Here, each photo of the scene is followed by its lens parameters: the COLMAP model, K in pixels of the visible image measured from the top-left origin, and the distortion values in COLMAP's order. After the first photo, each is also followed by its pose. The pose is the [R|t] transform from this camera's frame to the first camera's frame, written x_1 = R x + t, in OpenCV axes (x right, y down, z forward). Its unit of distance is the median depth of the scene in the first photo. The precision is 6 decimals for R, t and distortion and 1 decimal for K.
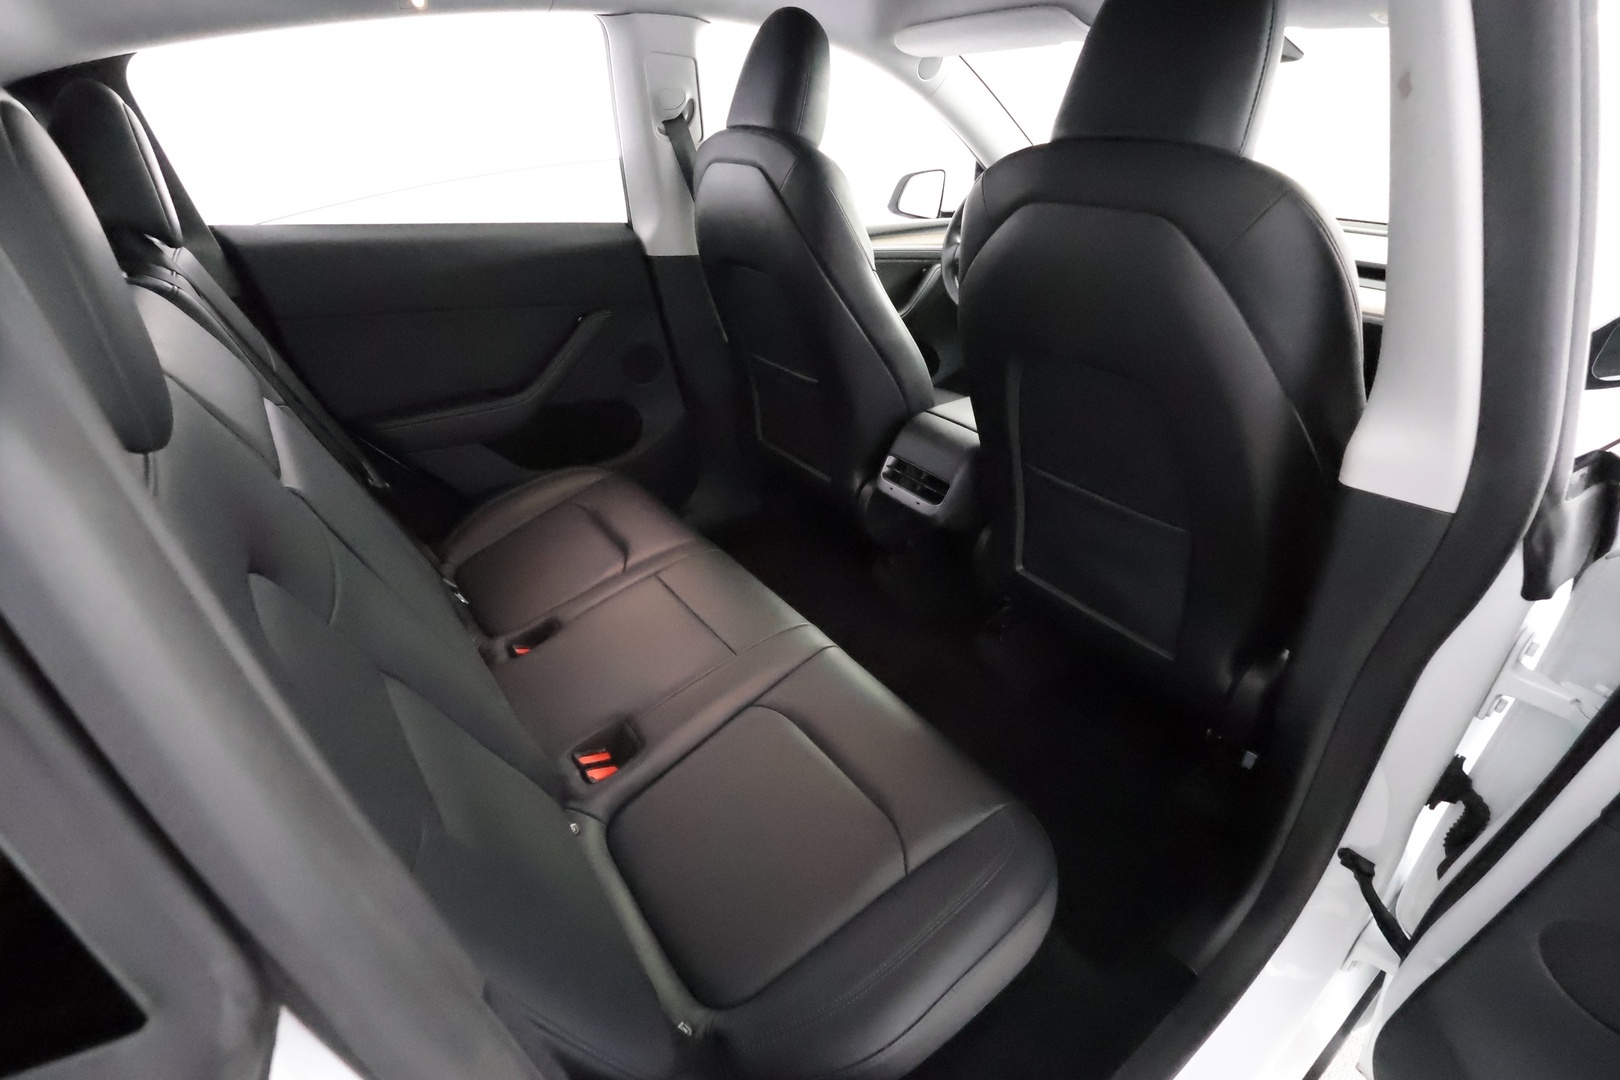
lens RADIAL K [[743.3, 0, 819.9], [0, 743.3, 538.4], [0, 0, 1]] dist [0.002271, 0.001185]
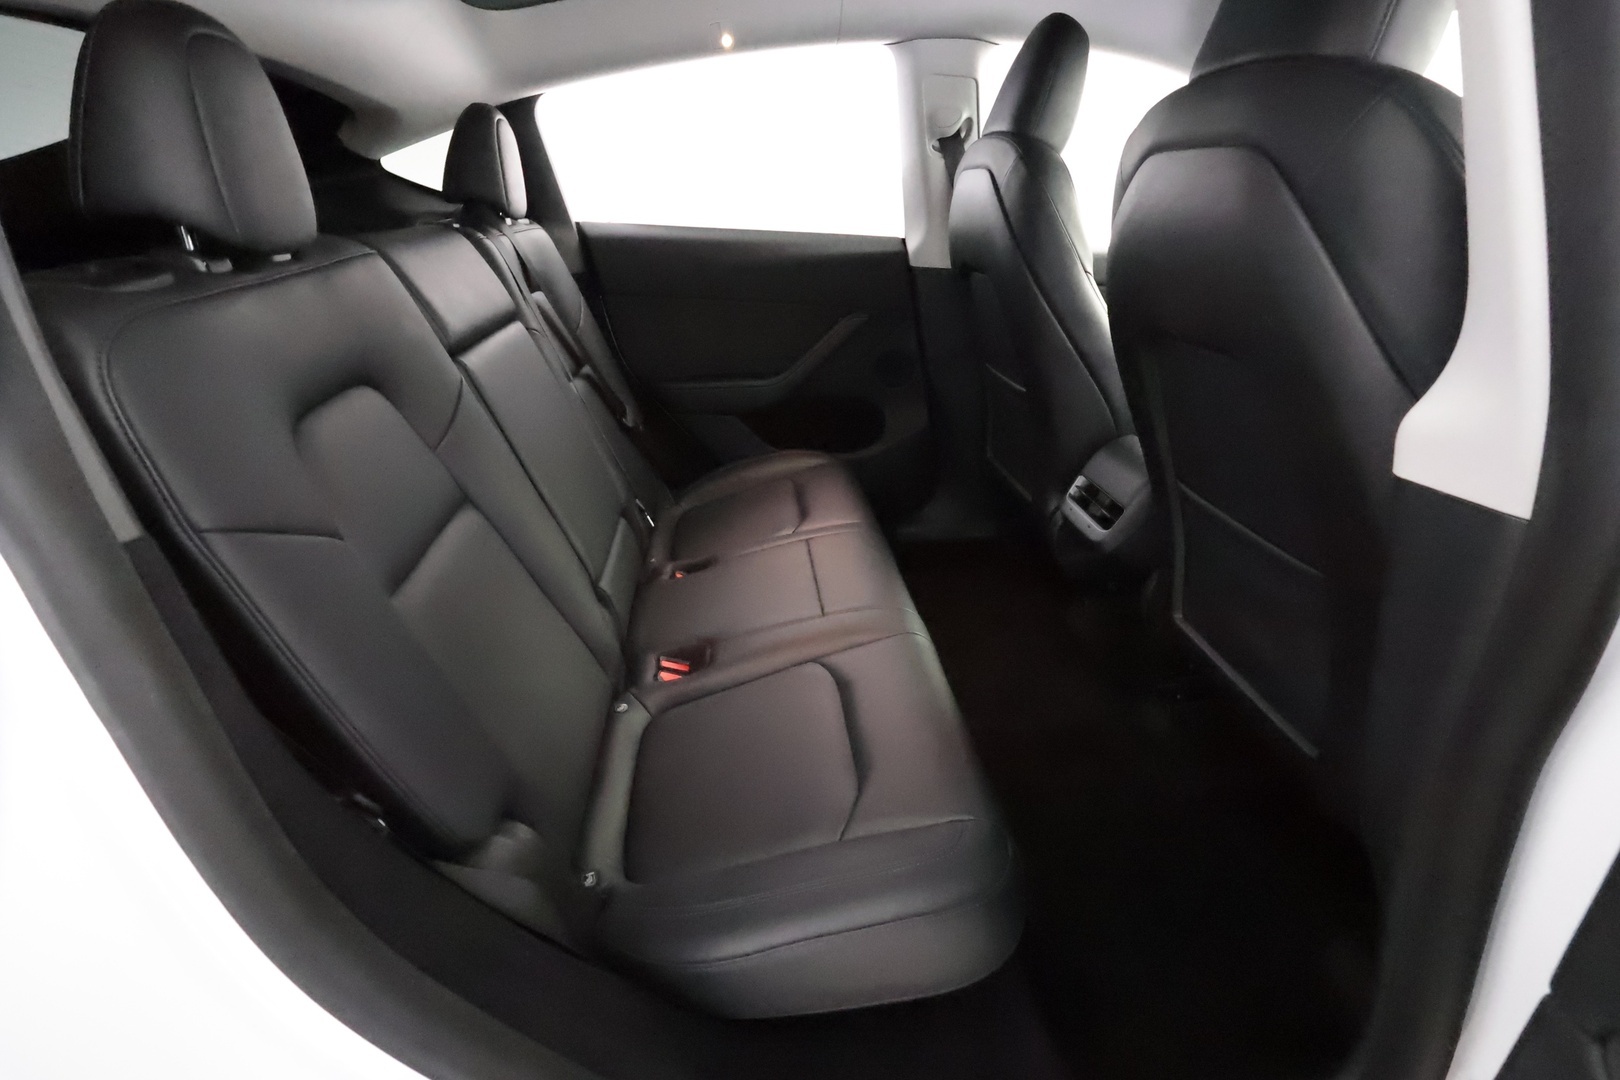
lens RADIAL K [[743.3, 0, 818.6], [0, 743.3, 539.1], [0, 0, 1]] dist [0.002271, 0.001185]
pose [[0.863989, 0.196208, -0.463709, 0.254039], [-0.232353, 0.972395, -0.021475, 0.058644], [0.446694, 0.126298, 0.885728, 0.056997]]
